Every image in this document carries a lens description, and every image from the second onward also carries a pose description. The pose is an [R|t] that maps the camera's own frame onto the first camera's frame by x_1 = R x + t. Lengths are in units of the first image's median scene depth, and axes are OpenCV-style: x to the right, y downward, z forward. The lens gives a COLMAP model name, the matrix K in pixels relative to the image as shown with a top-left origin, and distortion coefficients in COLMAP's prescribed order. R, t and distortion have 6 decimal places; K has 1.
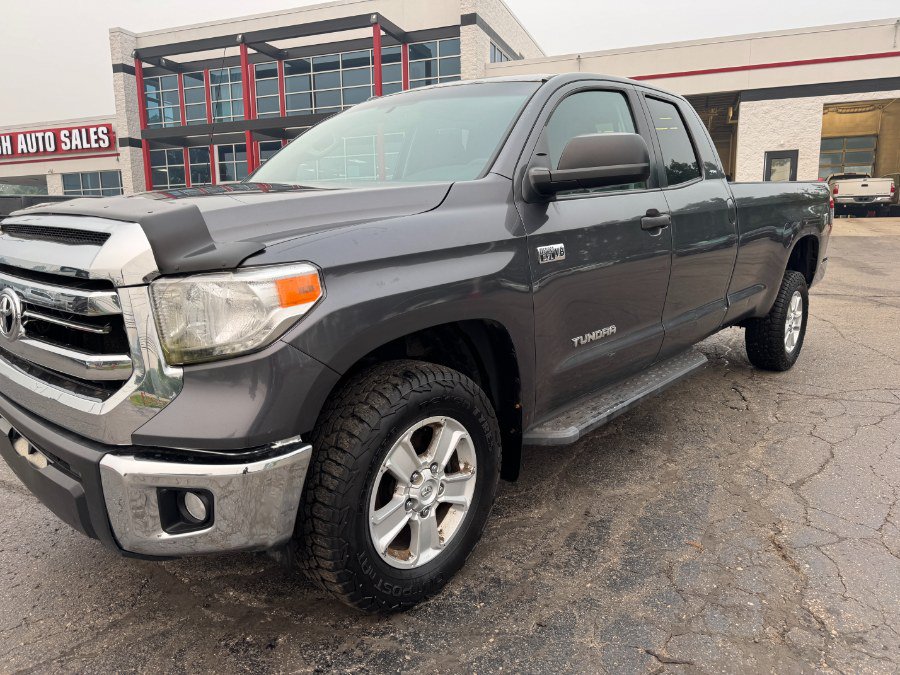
lens RADIAL K [[632.4, 0, 446.1], [0, 632.4, 337.9], [0, 0, 1]] dist [0.027507, -0.034142]
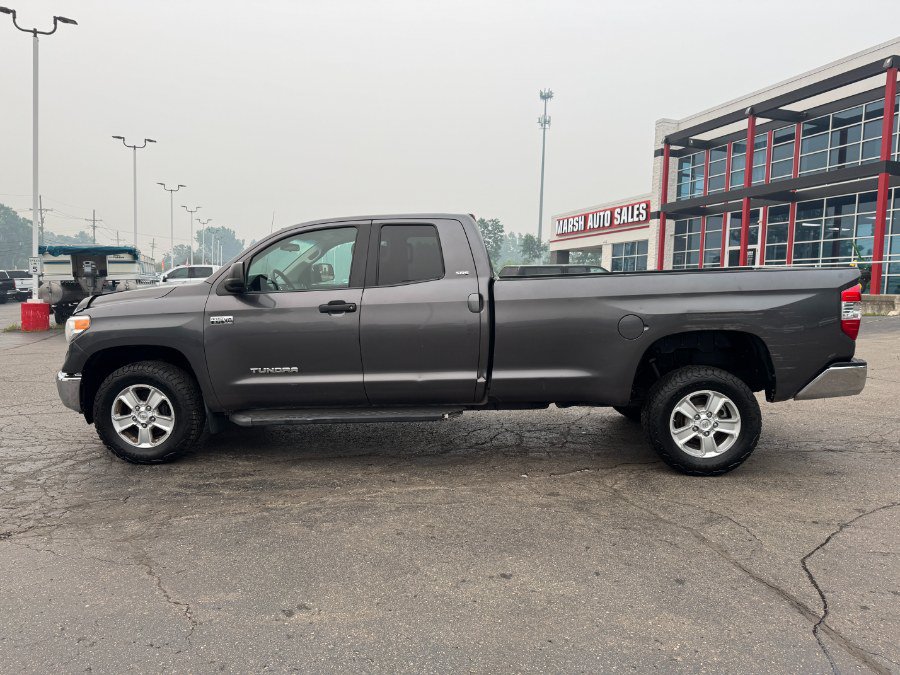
lens RADIAL K [[625.3, 0, 444.5], [0, 625.3, 337.0], [0, 0, 1]] dist [0.060494, -0.080801]
pose [[0.626899, 0.084686, -0.774484, 0.188953], [-0.156050, 0.987579, -0.018327, -0.013713], [0.763313, 0.132348, 0.632328, 0.025492]]
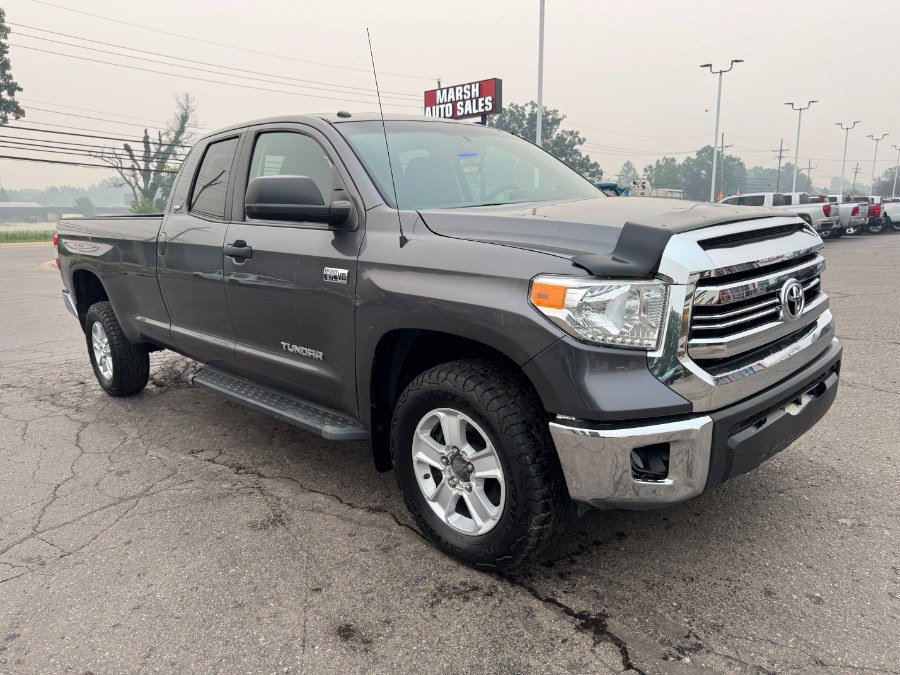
lens RADIAL K [[632.4, 0, 446.1], [0, 632.4, 337.9], [0, 0, 1]] dist [0.027507, -0.034142]
pose [[-0.319463, 0.190537, -0.928245, 0.185352], [-0.132927, 0.960880, 0.242983, -0.051159], [0.938229, 0.201013, -0.281638, 0.246952]]
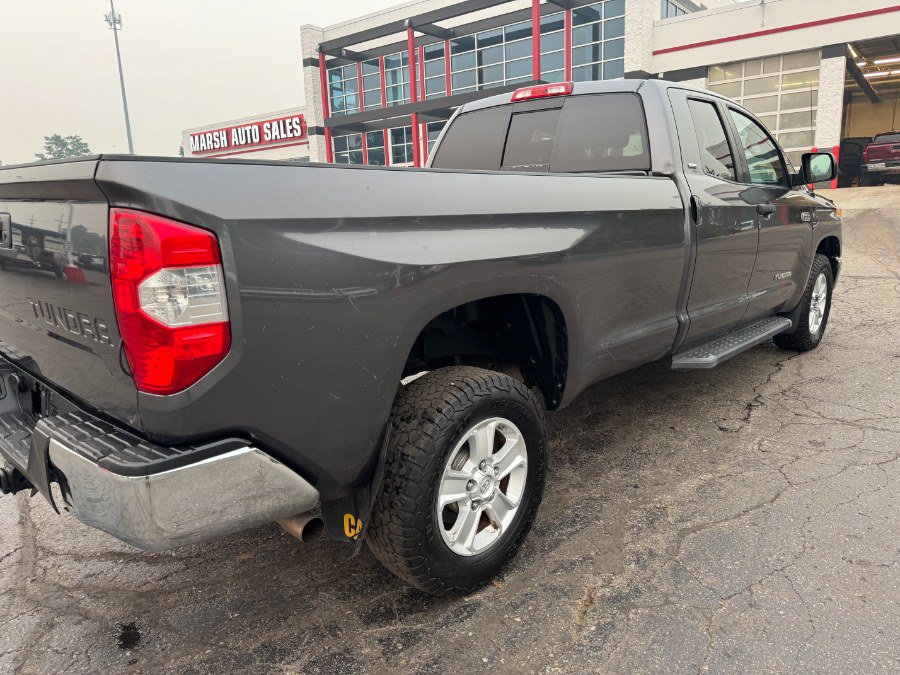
lens RADIAL K [[632.4, 0, 446.1], [0, 632.4, 337.9], [0, 0, 1]] dist [0.027507, -0.034142]
pose [[0.956342, 0.032751, -0.290410, 0.053444], [-0.020130, 0.998723, 0.046341, -0.007584], [0.291557, -0.038472, 0.955779, 0.008604]]
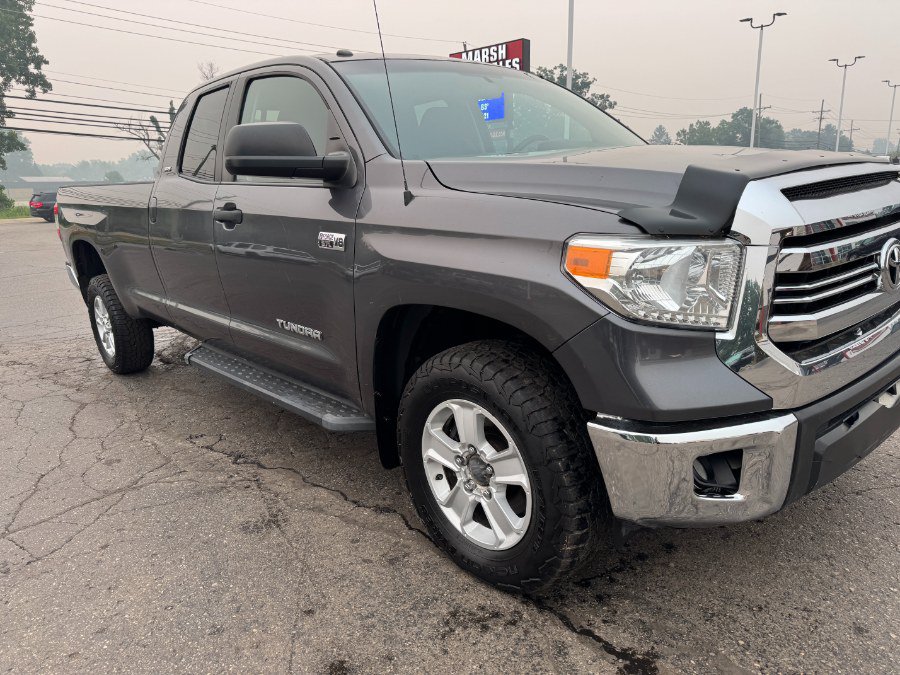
lens RADIAL K [[632.4, 0, 446.1], [0, 632.4, 337.9], [0, 0, 1]] dist [0.027507, -0.034142]
pose [[-0.358115, 0.234297, -0.903802, 0.170449], [-0.117456, 0.949008, 0.292556, -0.048319], [0.926260, 0.210926, -0.312335, 0.243927]]
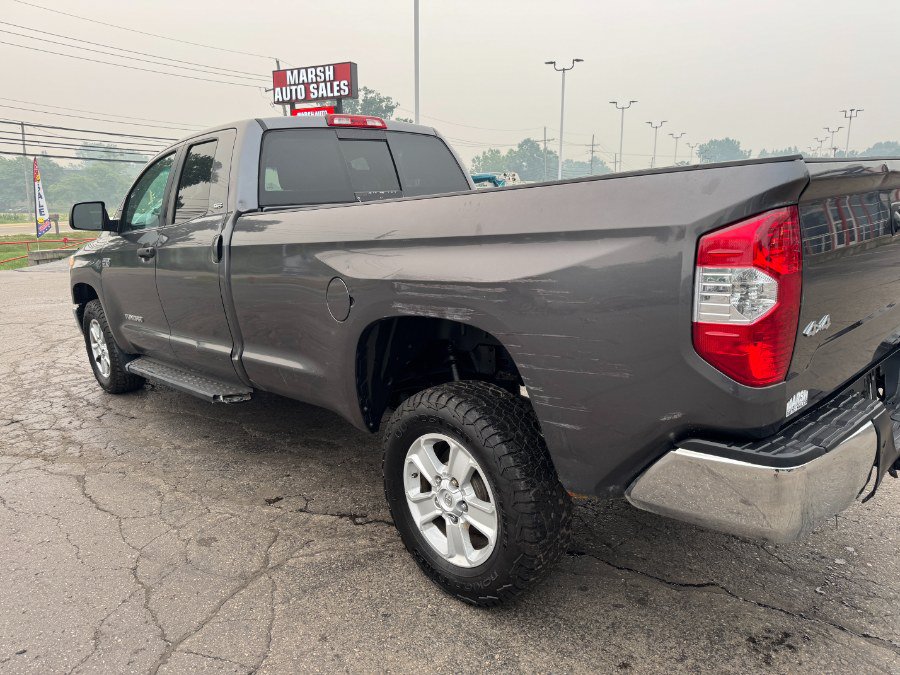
lens RADIAL K [[628.6, 0, 450.0], [0, 628.6, 337.5], [0, 0, 1]] dist [0.064517, -0.090942]
pose [[-0.060574, 0.217601, -0.974156, 0.182275], [-0.150610, 0.962782, 0.224425, -0.045239], [0.986736, 0.160312, -0.025547, 0.188368]]
